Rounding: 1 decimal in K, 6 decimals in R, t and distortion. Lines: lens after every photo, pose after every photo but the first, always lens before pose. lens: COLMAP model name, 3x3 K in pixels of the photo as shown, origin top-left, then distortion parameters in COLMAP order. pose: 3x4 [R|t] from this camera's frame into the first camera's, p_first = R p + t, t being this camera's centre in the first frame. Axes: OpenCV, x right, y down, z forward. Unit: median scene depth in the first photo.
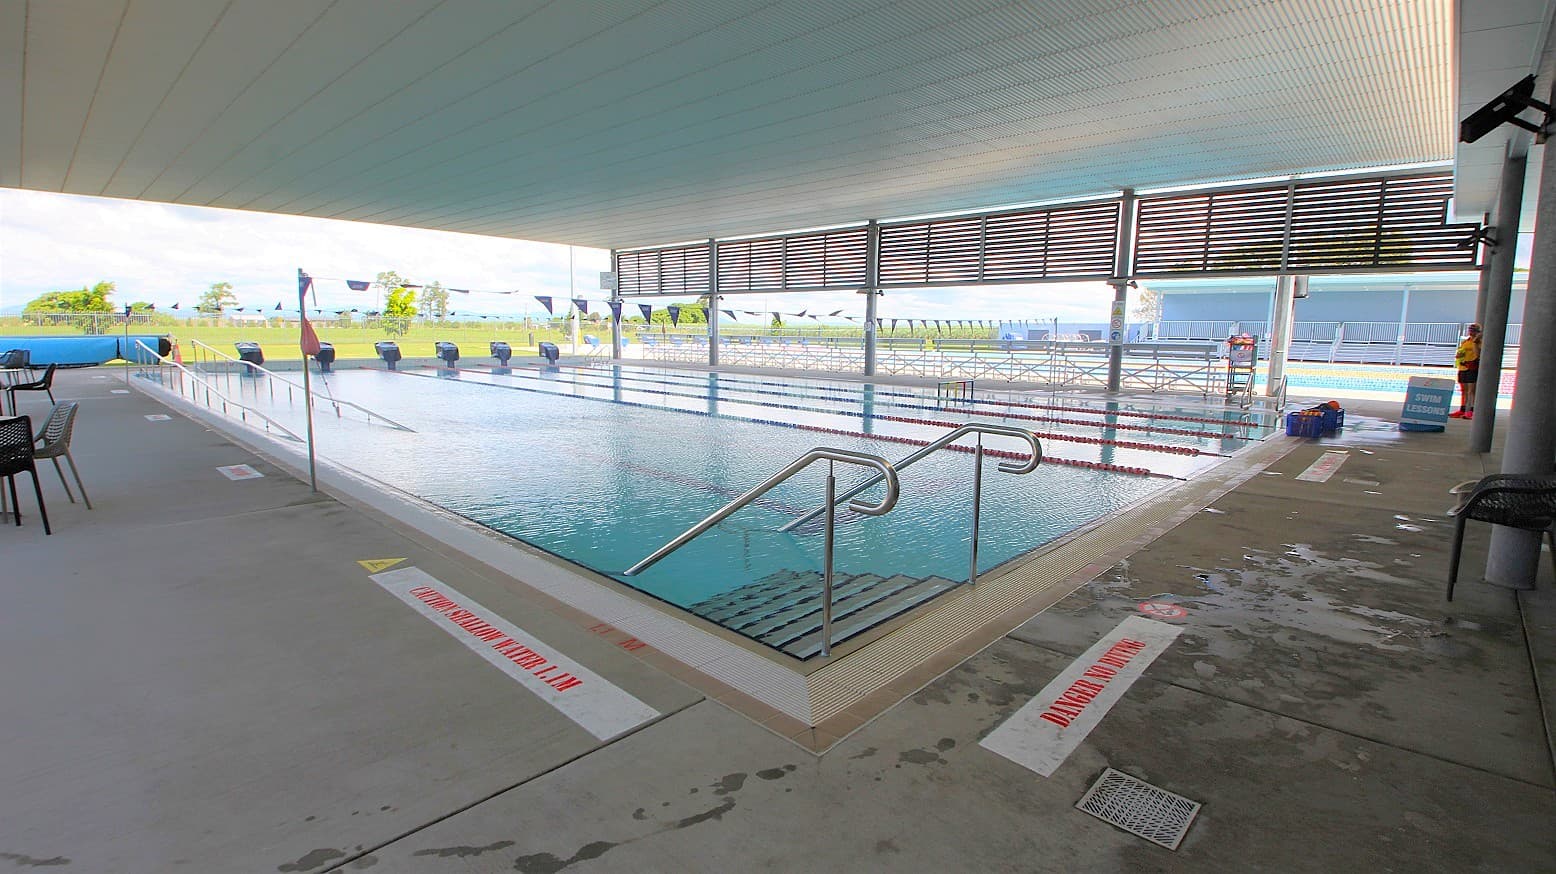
lens RADIAL K [[718.0, 0, 772.0], [0, 718.0, 436.2], [0, 0, 1]] dist [-0.017298, 0.000113]
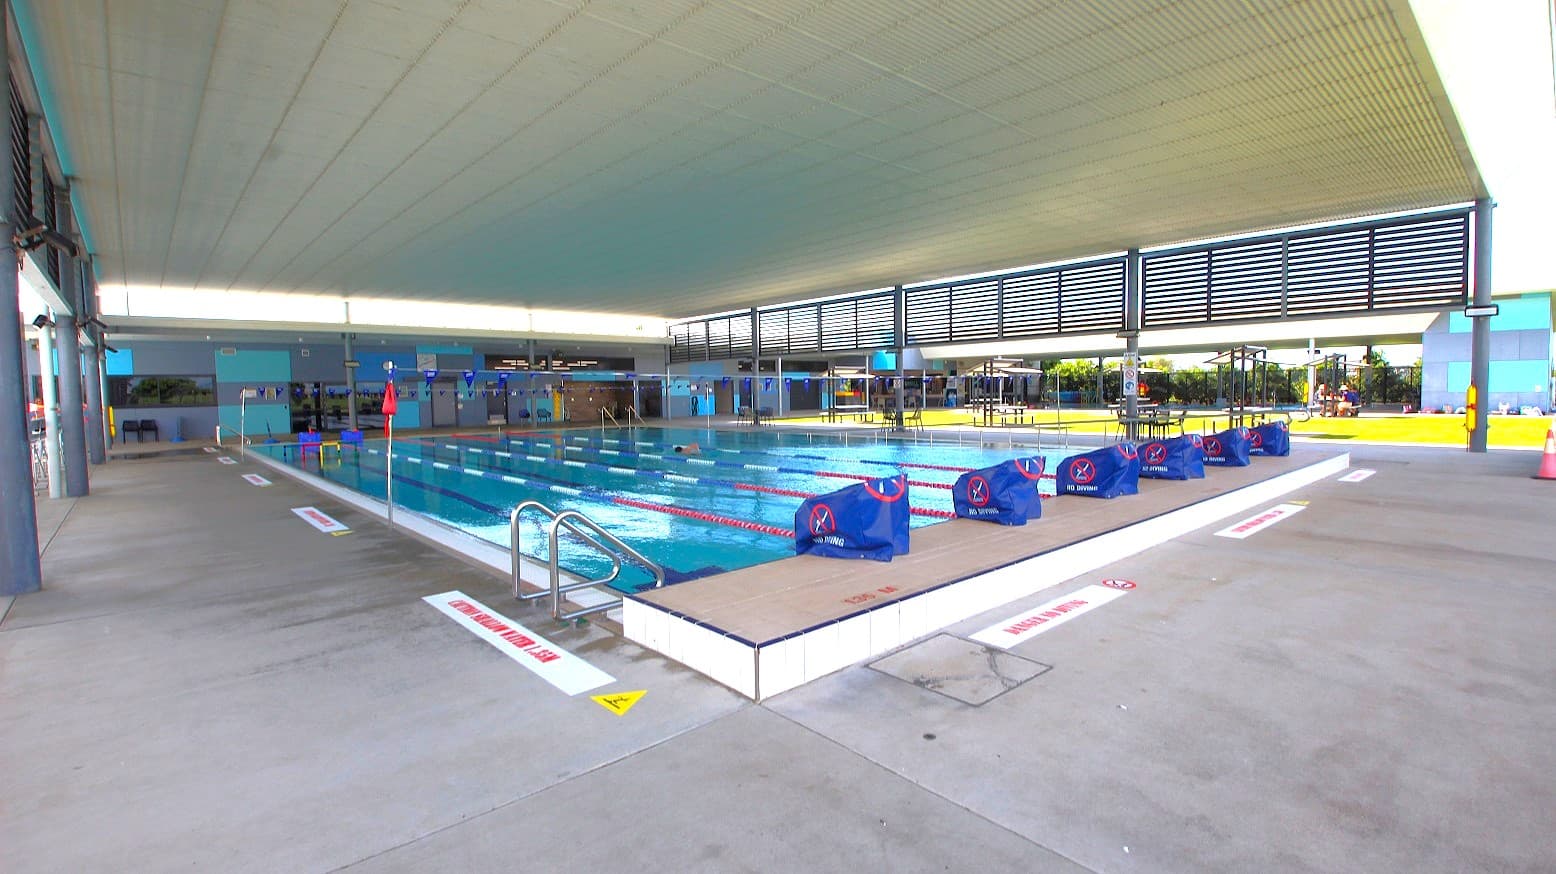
lens RADIAL K [[718.0, 0, 783.4], [0, 718.0, 432.4], [0, 0, 1]] dist [-0.017298, 0.000113]
pose [[0.995983, -0.025811, -0.085743, 0.102651], [0.018051, 0.995772, -0.090071, 0.021075], [0.087706, 0.088162, 0.992238, -0.117950]]
